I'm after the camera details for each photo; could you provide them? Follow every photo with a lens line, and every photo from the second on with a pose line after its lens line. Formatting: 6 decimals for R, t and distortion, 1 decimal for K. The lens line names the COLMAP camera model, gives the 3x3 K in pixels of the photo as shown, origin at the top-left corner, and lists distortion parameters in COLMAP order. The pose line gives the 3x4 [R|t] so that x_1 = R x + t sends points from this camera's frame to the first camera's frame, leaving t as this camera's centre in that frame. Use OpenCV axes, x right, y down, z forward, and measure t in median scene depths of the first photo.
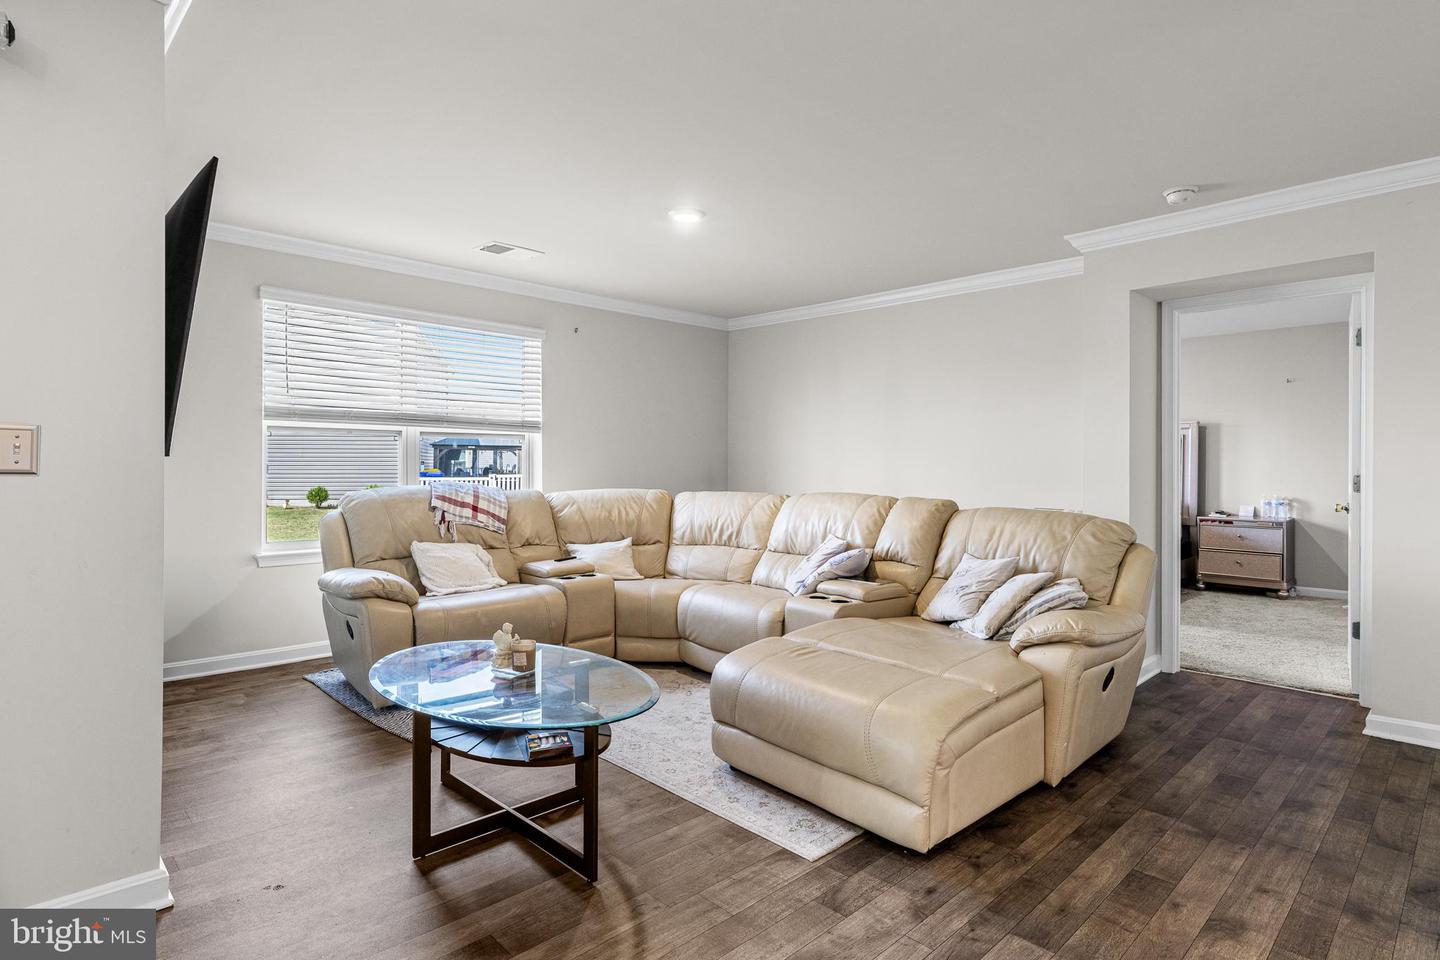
lens RADIAL K [[764.8, 0, 723.1], [0, 764.8, 456.4], [0, 0, 1]] dist [-0.000106, 0.000747]
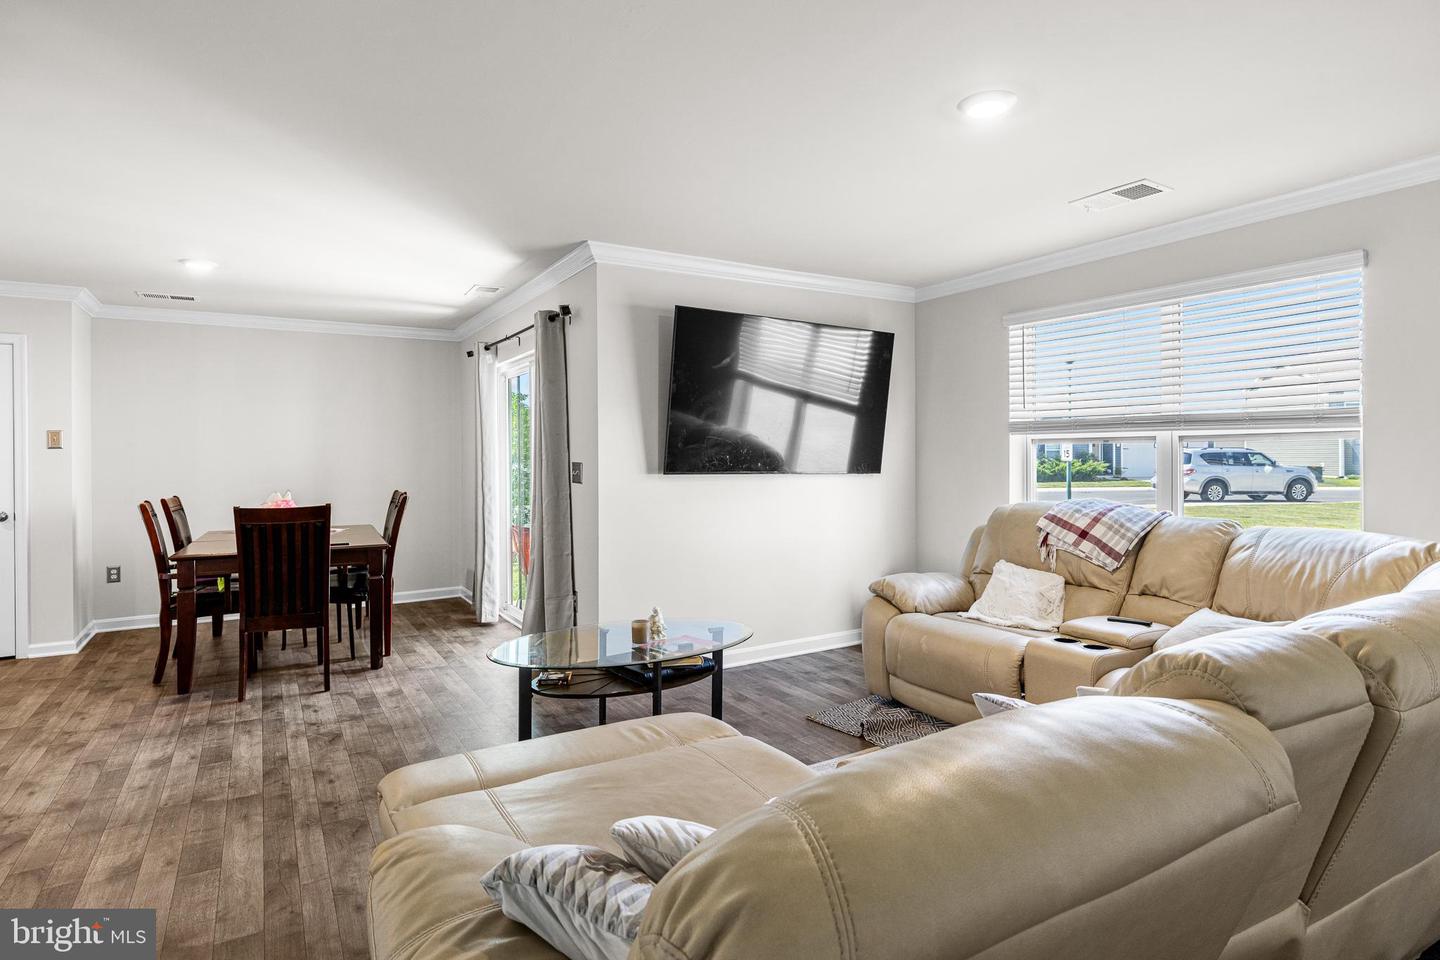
lens RADIAL K [[764.8, 0, 723.1], [0, 764.8, 456.4], [0, 0, 1]] dist [-0.000106, 0.000747]
pose [[-0.232199, -0.003374, -0.972663, 1.763848], [0.004347, 0.999980, -0.004507, -0.037136], [0.972659, -0.005275, -0.232179, 2.282708]]
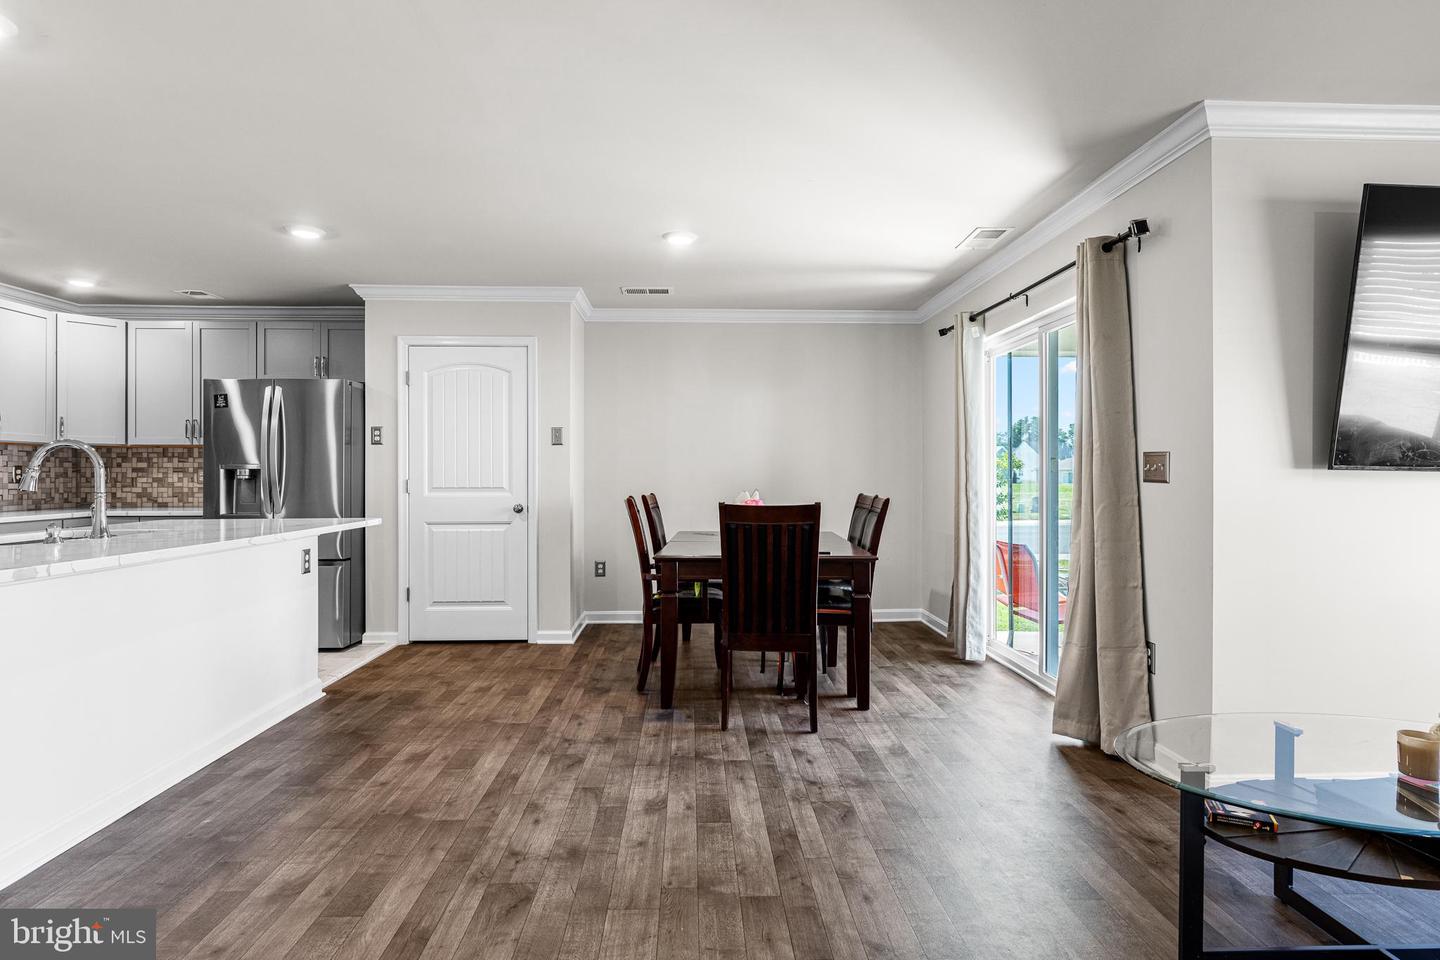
lens RADIAL K [[758.8, 0, 720.0], [0, 758.8, 480.0], [0, 0, 1]] dist [0.000250, 0.000579]
pose [[-0.673358, -0.000614, -0.739316, 1.401789], [-0.005654, 0.999975, 0.004320, 0.017172], [0.739295, 0.007089, -0.673344, 1.765027]]
